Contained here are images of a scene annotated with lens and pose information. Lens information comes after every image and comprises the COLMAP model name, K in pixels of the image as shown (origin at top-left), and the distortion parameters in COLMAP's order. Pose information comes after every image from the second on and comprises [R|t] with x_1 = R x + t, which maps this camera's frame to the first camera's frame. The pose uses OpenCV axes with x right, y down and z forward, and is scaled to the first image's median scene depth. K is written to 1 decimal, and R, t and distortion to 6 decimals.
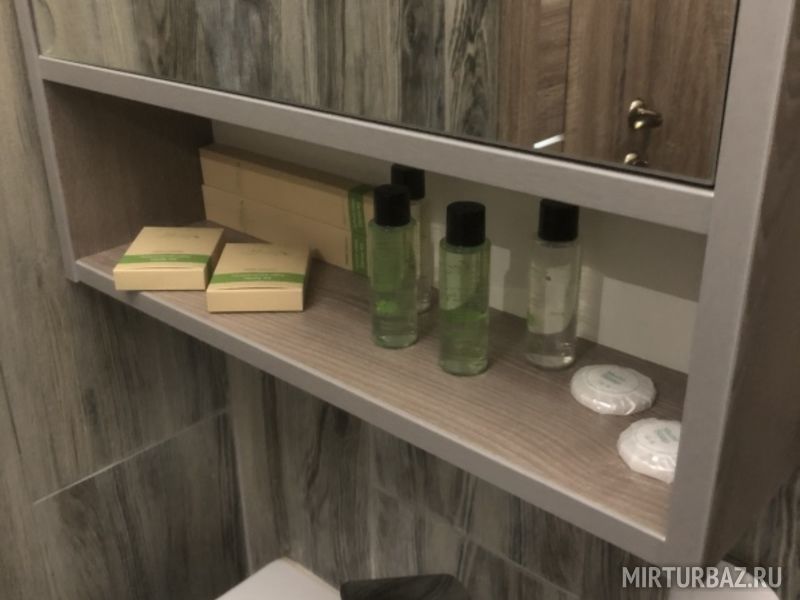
lens RADIAL K [[868.7, 0, 400.0], [0, 868.7, 300.0], [0, 0, 1]] dist [-0.012380, -0.011169]
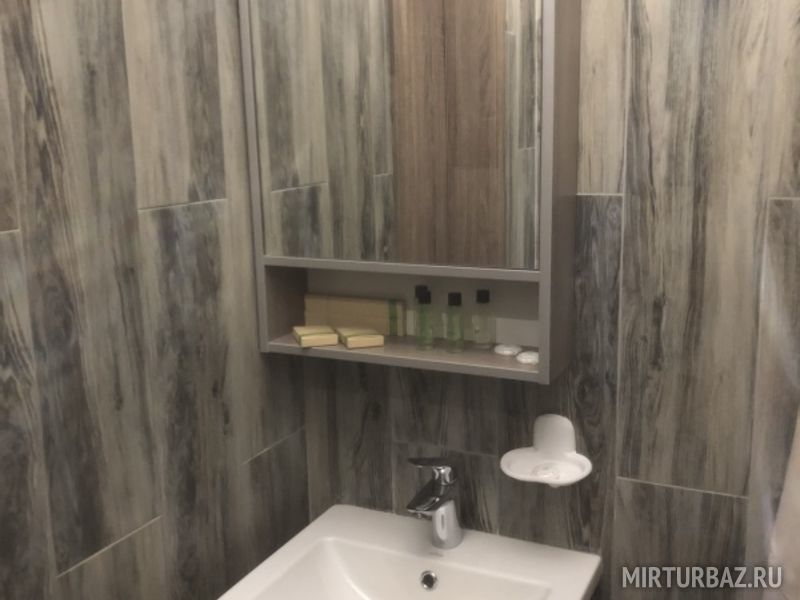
lens RADIAL K [[868.7, 0, 400.0], [0, 868.7, 300.0], [0, 0, 1]] dist [-0.012380, -0.011169]
pose [[0.955490, -0.064044, 0.287988, -0.612425], [0.130357, 0.967344, -0.217378, 0.343096], [-0.264662, 0.245244, 0.932636, -1.104294]]
